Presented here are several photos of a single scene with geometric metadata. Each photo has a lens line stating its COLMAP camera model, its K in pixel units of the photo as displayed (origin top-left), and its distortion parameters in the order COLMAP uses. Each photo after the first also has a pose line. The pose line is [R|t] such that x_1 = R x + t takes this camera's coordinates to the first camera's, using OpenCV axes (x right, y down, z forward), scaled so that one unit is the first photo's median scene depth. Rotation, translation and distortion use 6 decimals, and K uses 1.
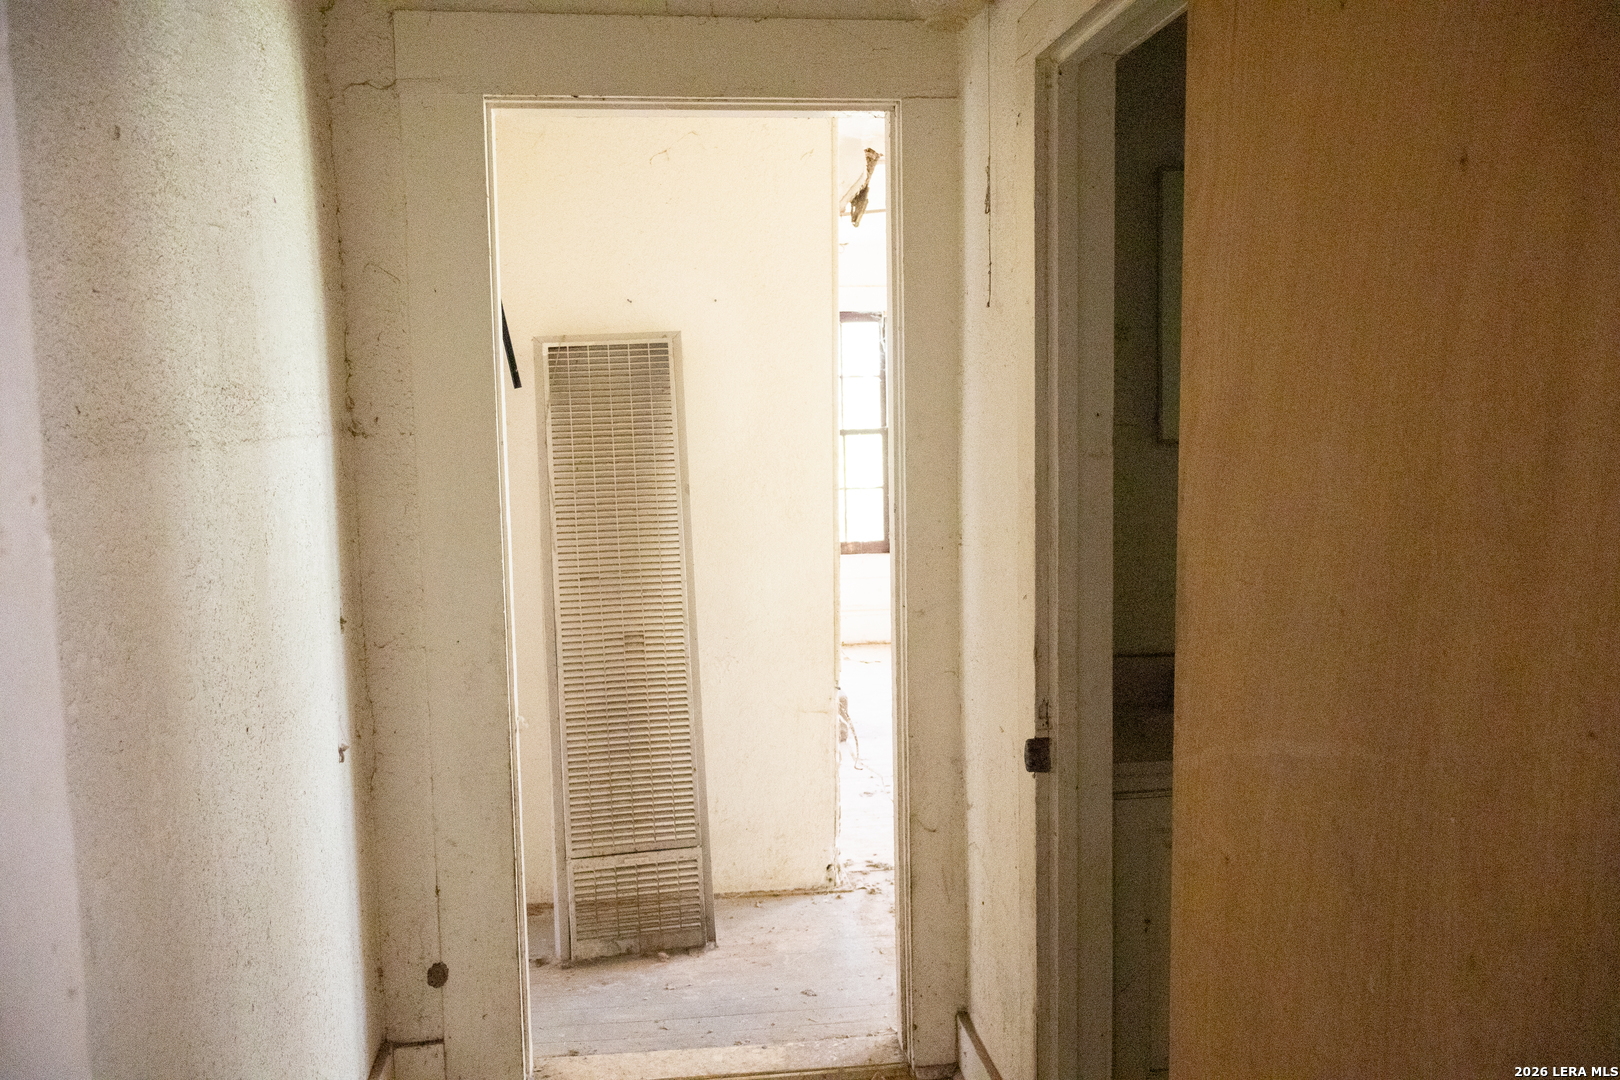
lens RADIAL K [[1402.8, 0, 811.3], [0, 1402.8, 540.4], [0, 0, 1]] dist [0.010672, 0.000991]
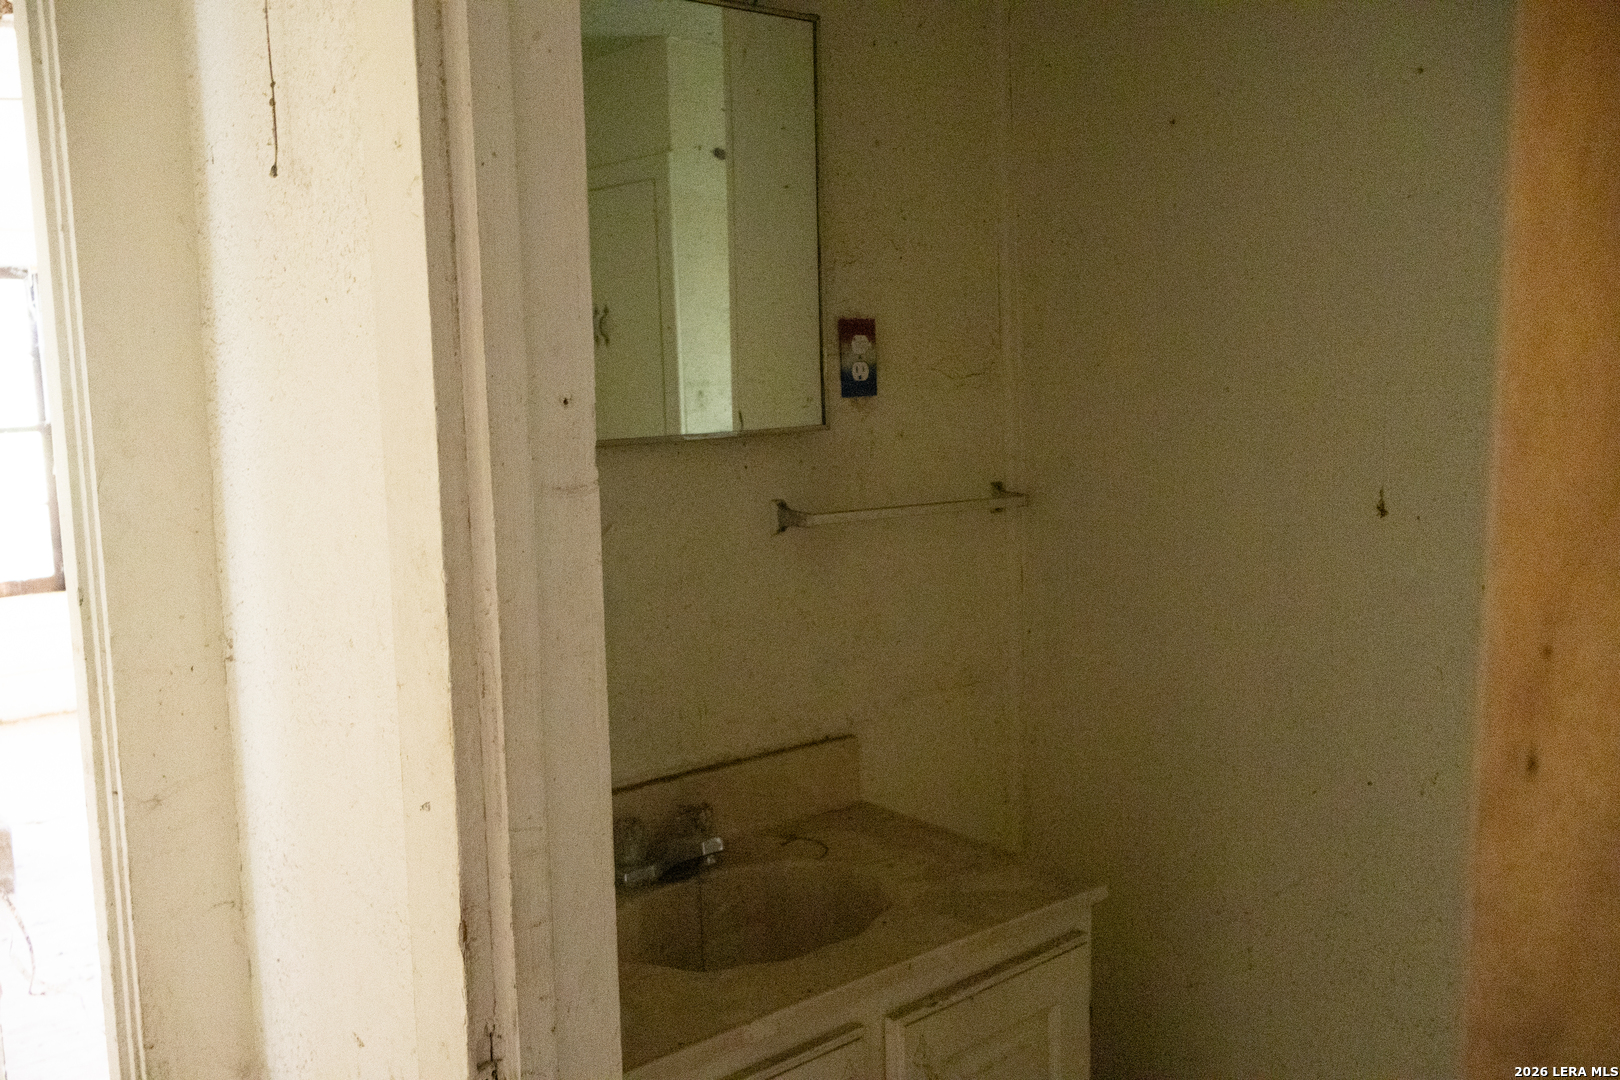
lens RADIAL K [[1402.8, 0, 808.3], [0, 1402.8, 541.1], [0, 0, 1]] dist [0.010672, 0.000991]
pose [[0.853651, -0.065738, 0.516681, 0.023966], [0.060589, 0.997802, 0.026847, -0.040343], [-0.517310, 0.008387, 0.855757, 0.446240]]
